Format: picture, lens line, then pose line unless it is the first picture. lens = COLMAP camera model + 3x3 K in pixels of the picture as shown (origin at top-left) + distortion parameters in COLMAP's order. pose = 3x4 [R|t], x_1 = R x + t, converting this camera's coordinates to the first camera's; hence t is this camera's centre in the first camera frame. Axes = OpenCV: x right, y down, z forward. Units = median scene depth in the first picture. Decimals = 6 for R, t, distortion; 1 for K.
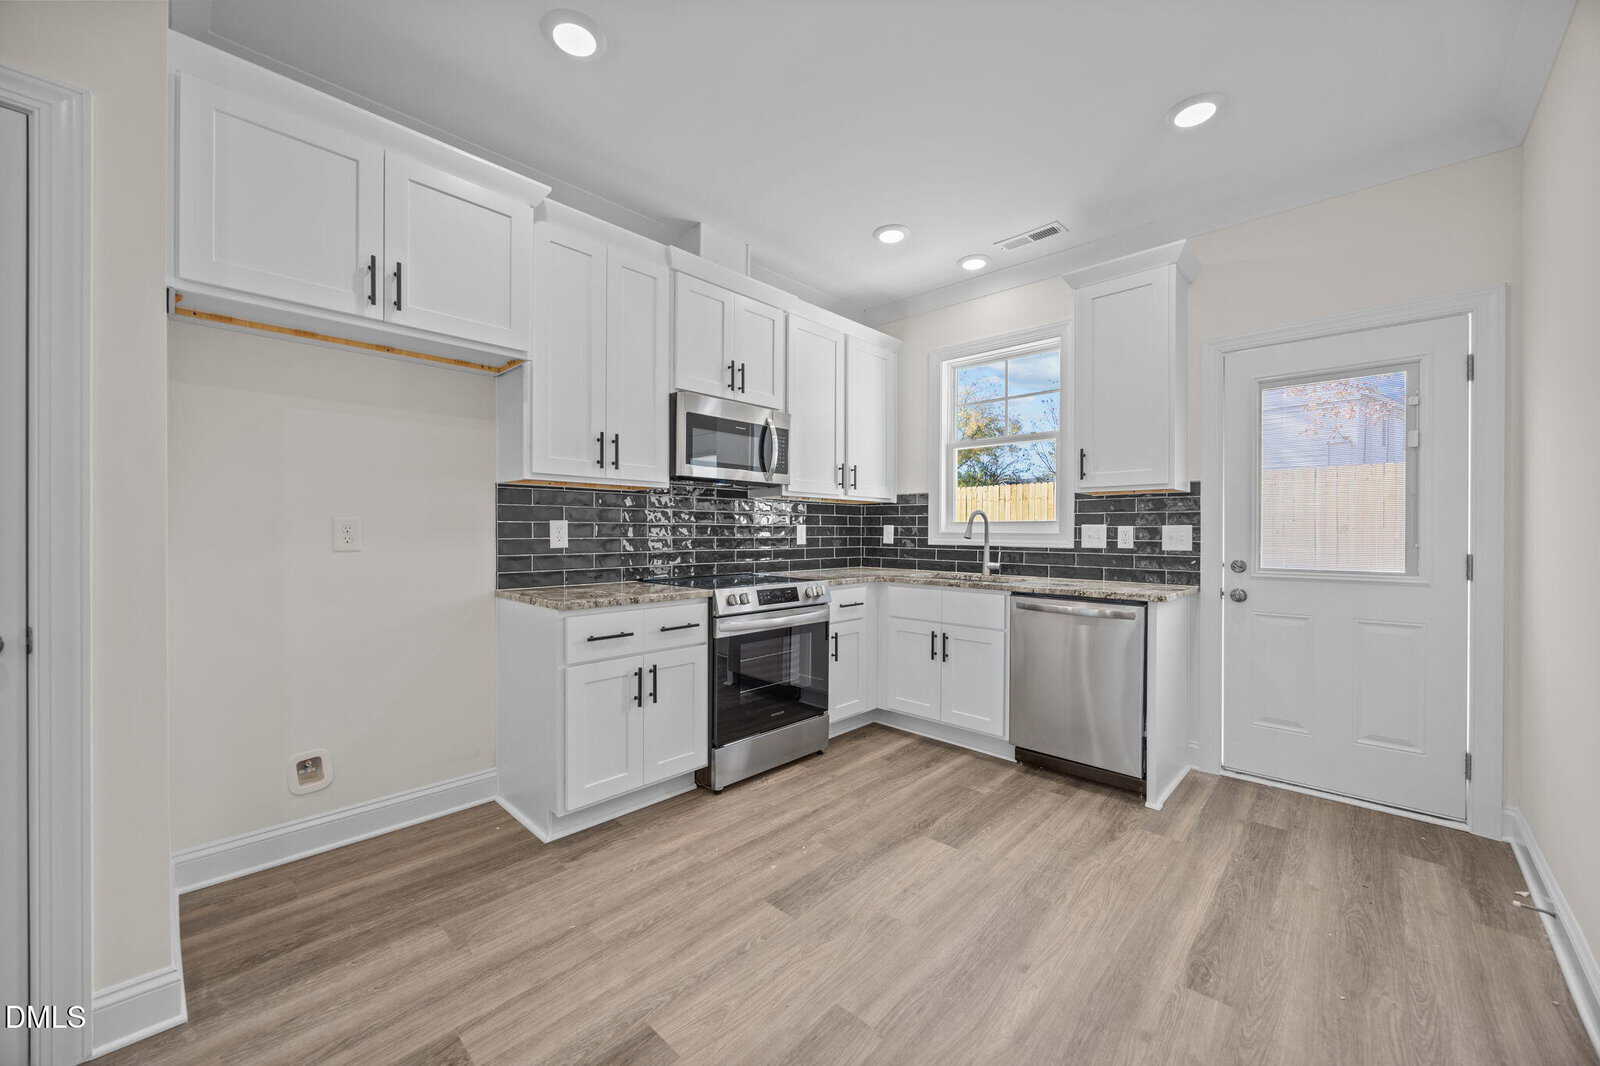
lens RADIAL K [[606.5, 0, 801.0], [0, 606.5, 532.1], [0, 0, 1]] dist [-0.003056, -0.000002]
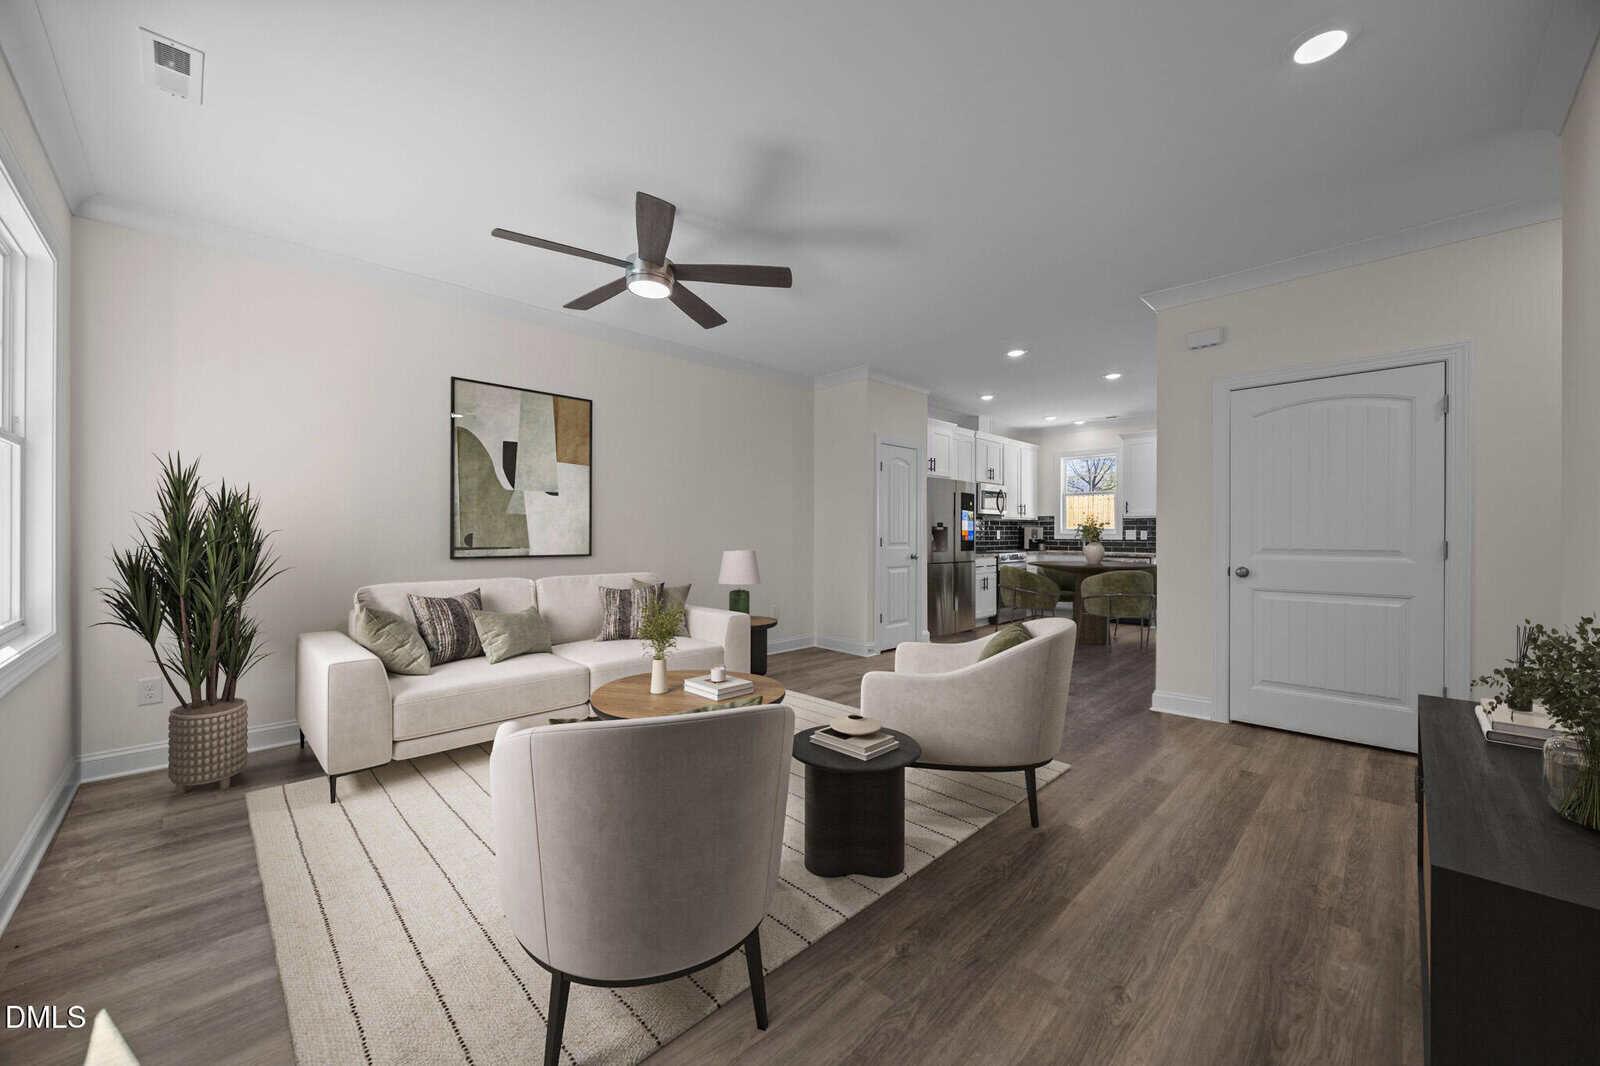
lens RADIAL K [[606.5, 0, 797.1], [0, 606.5, 535.1], [0, 0, 1]] dist [-0.003056, -0.000002]
pose [[0.999430, -0.004024, -0.033519, -0.884911], [0.004097, 0.999989, 0.002123, -0.003443], [0.033510, -0.002259, 0.999436, -1.688668]]
